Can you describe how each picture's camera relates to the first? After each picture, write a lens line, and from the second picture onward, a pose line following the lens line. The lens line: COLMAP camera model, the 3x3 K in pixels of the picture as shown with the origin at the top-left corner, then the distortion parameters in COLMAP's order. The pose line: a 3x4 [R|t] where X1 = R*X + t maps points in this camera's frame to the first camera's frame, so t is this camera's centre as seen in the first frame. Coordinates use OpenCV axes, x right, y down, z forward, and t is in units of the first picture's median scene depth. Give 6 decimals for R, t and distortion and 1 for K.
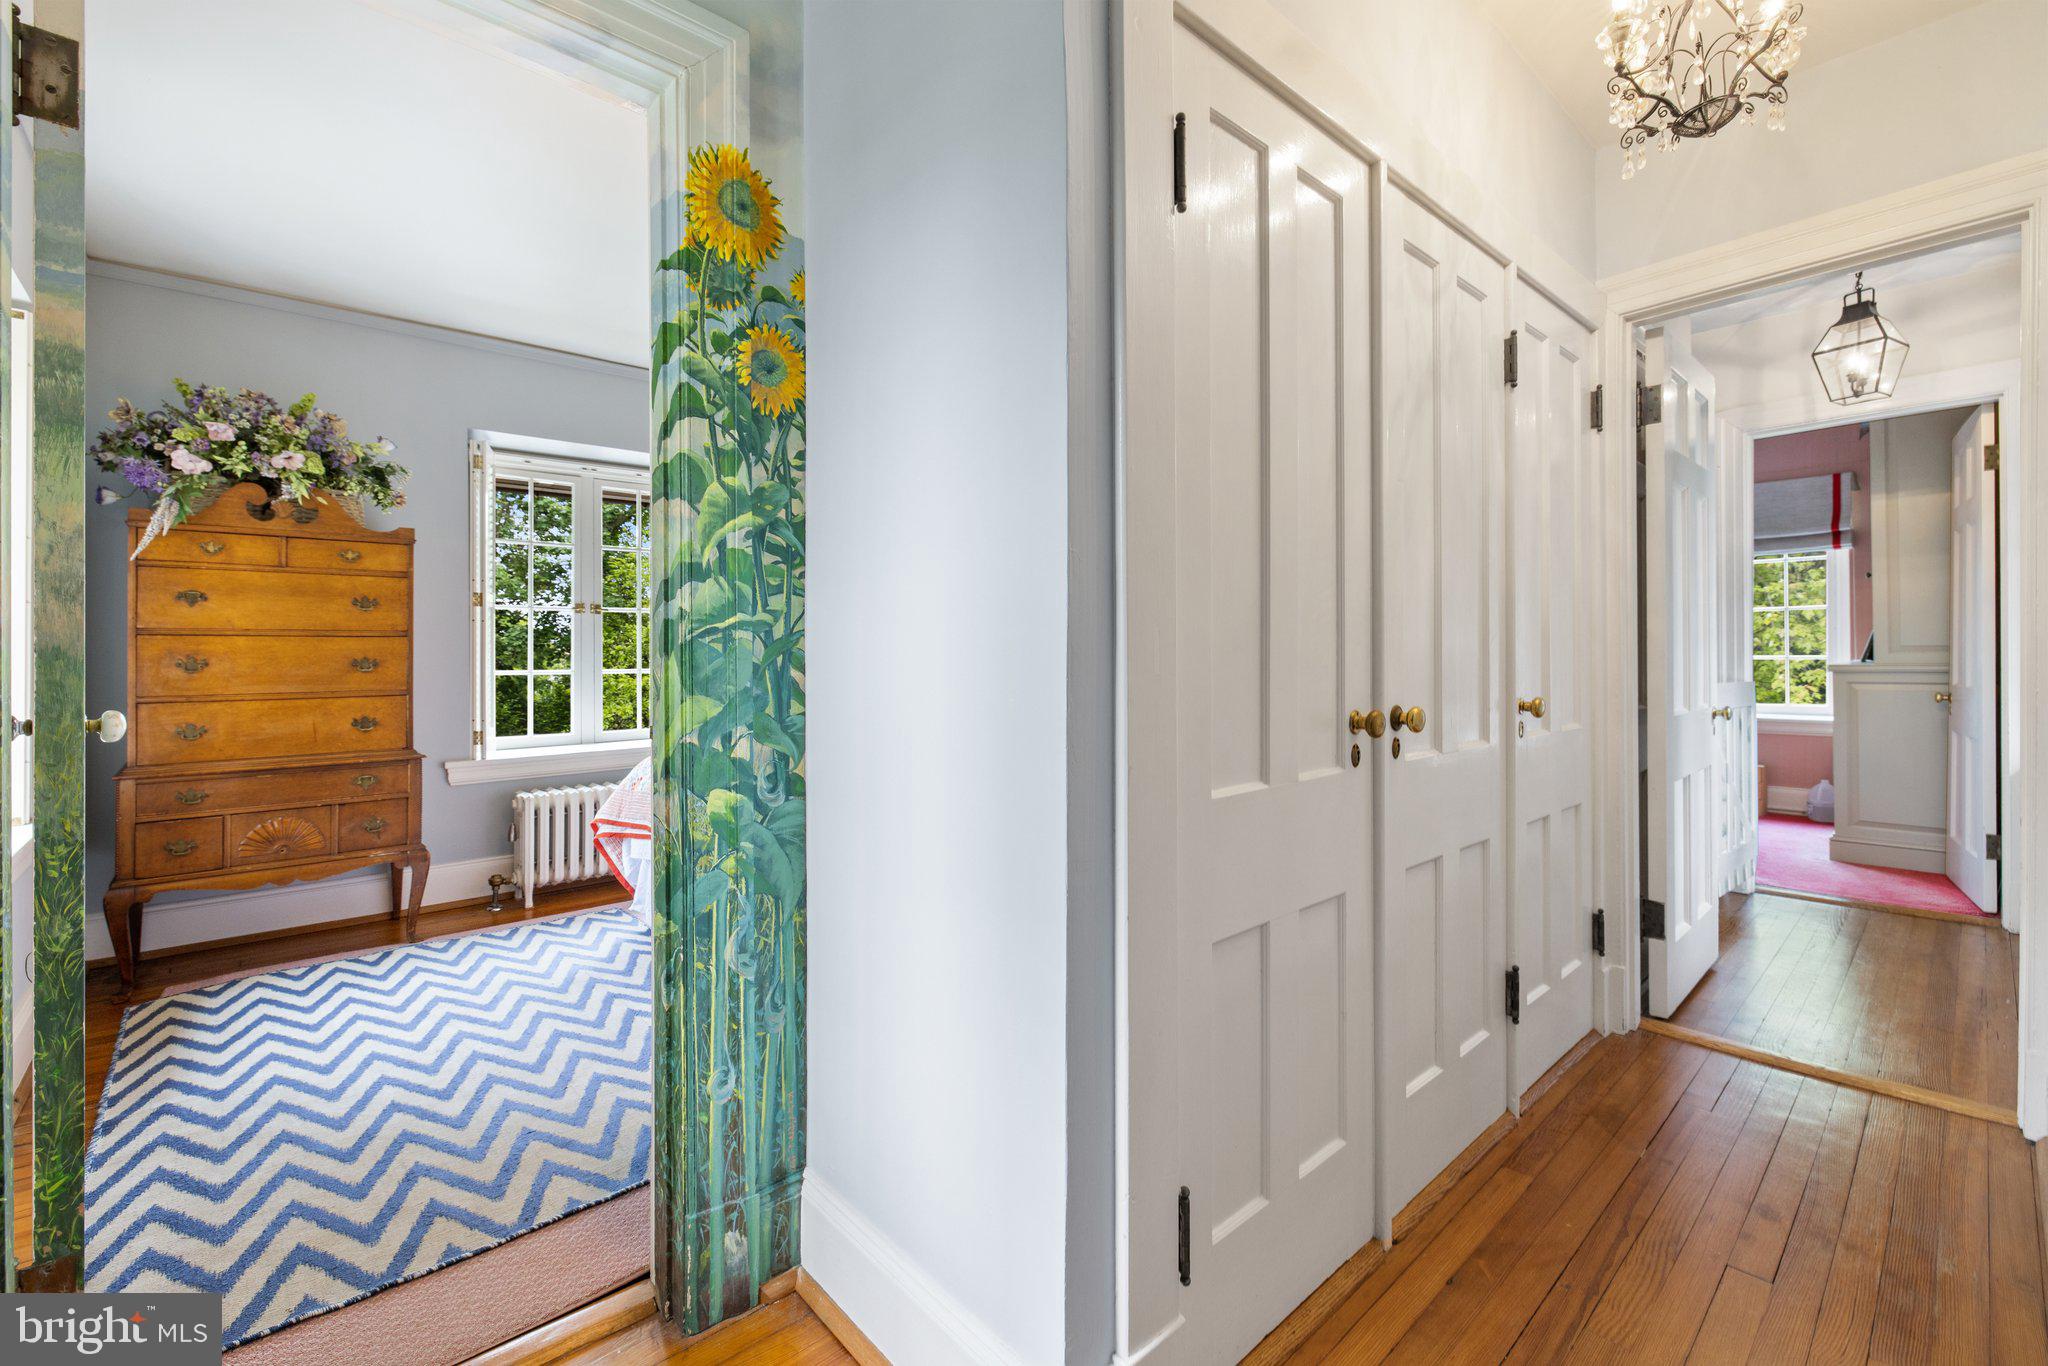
lens RADIAL K [[881.4, 0, 1025.4], [0, 881.4, 661.9], [0, 0, 1]] dist [0.000178, -0.000271]
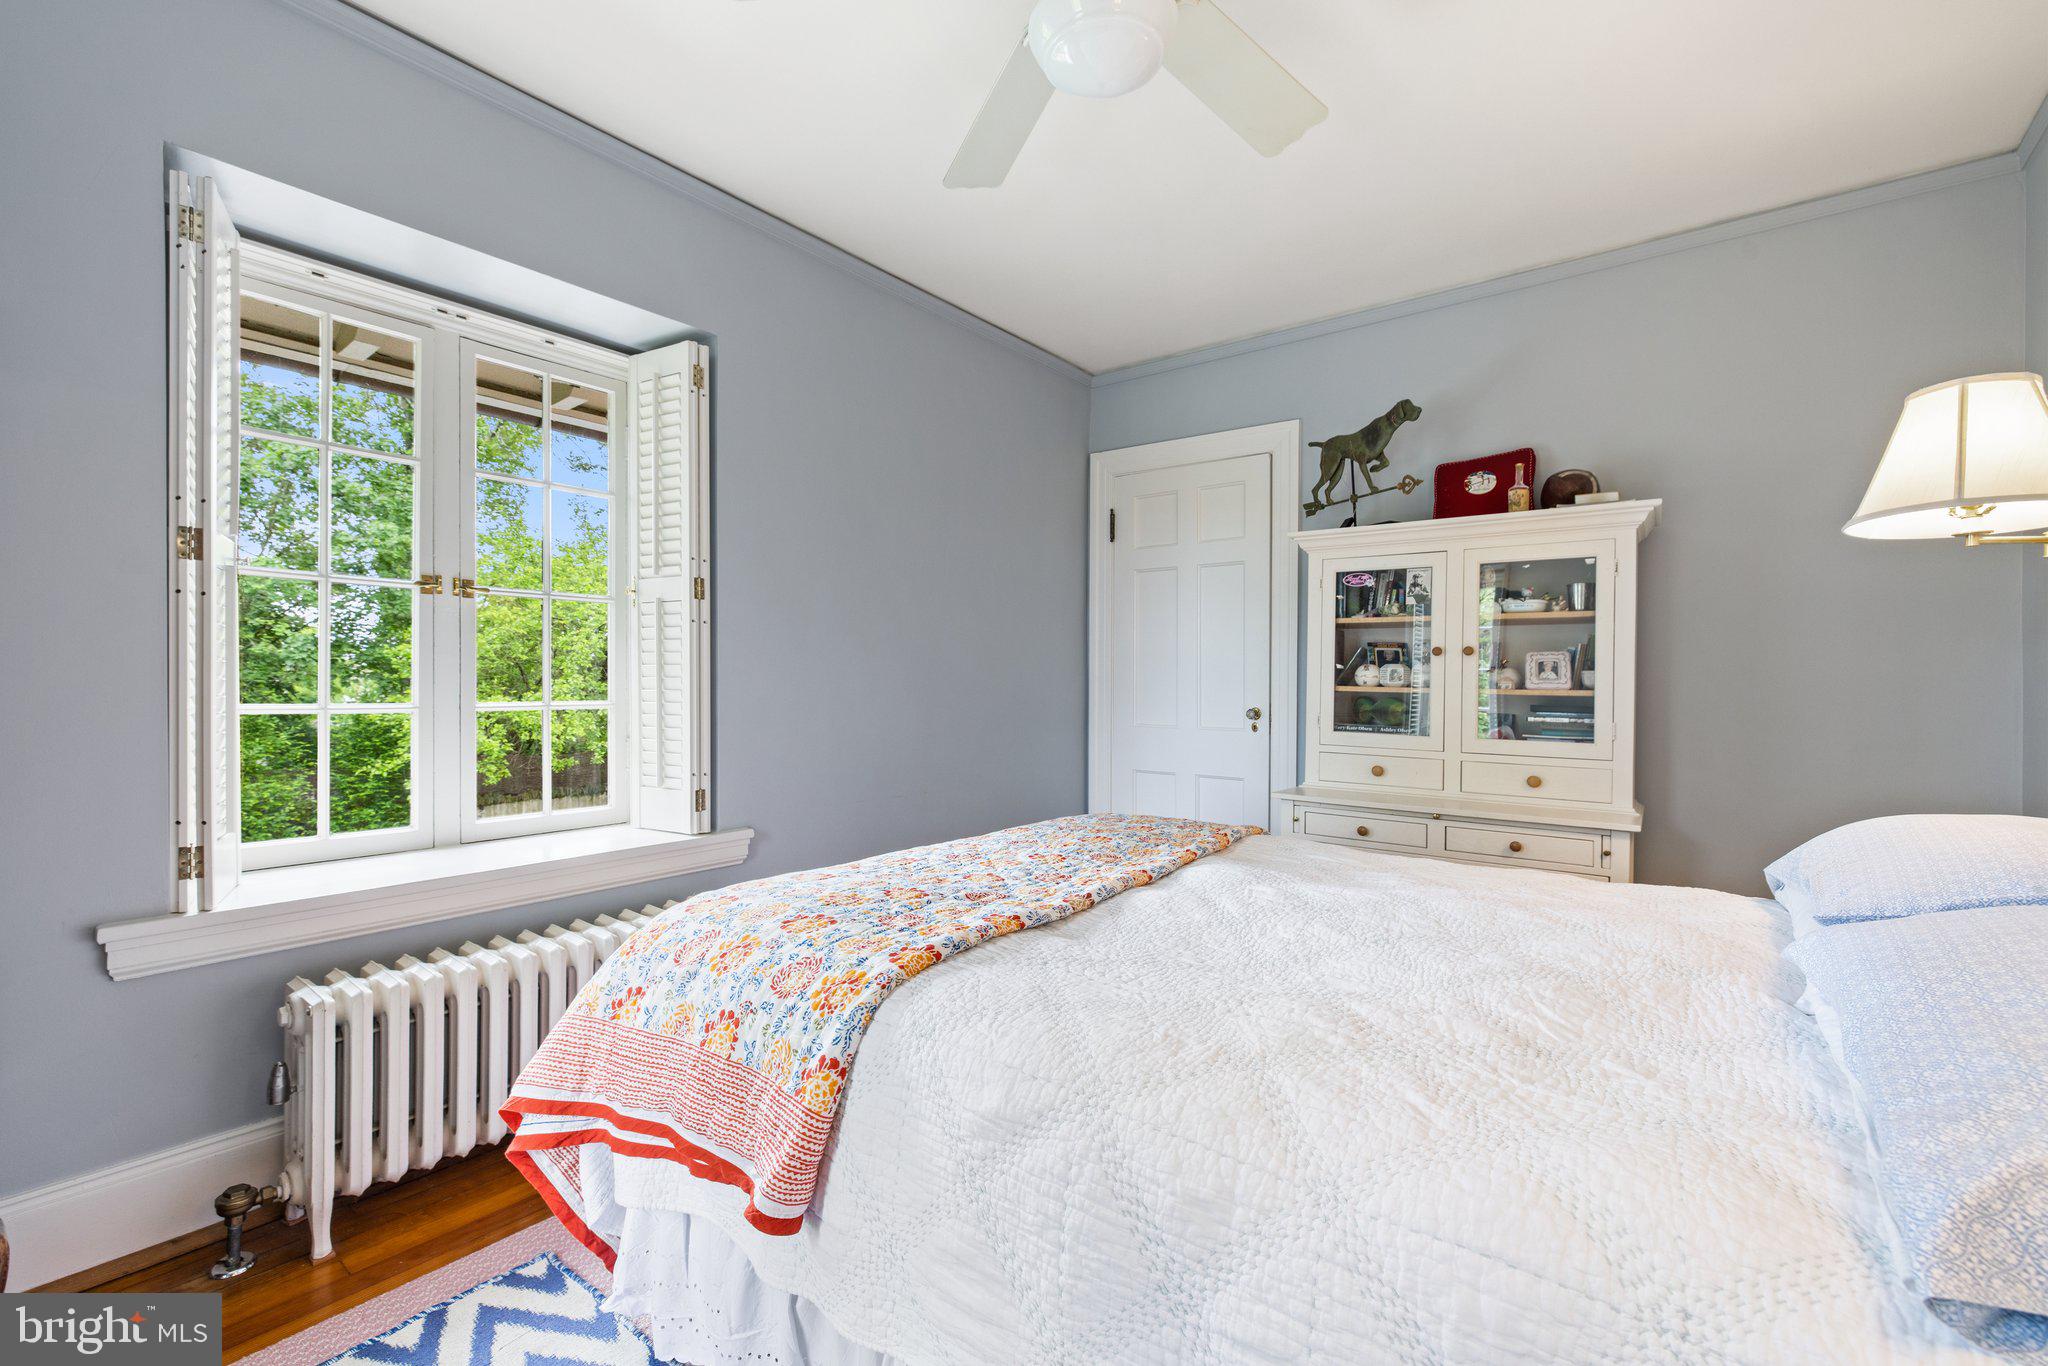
lens RADIAL K [[881.4, 0, 1023.3], [0, 881.4, 698.2], [0, 0, 1]] dist [0.000178, -0.000271]
pose [[0.986831, 0.007912, 0.161563, -0.282334], [-0.010014, 0.999875, 0.012197, -0.004433], [-0.161446, -0.013654, 0.986787, 0.498032]]
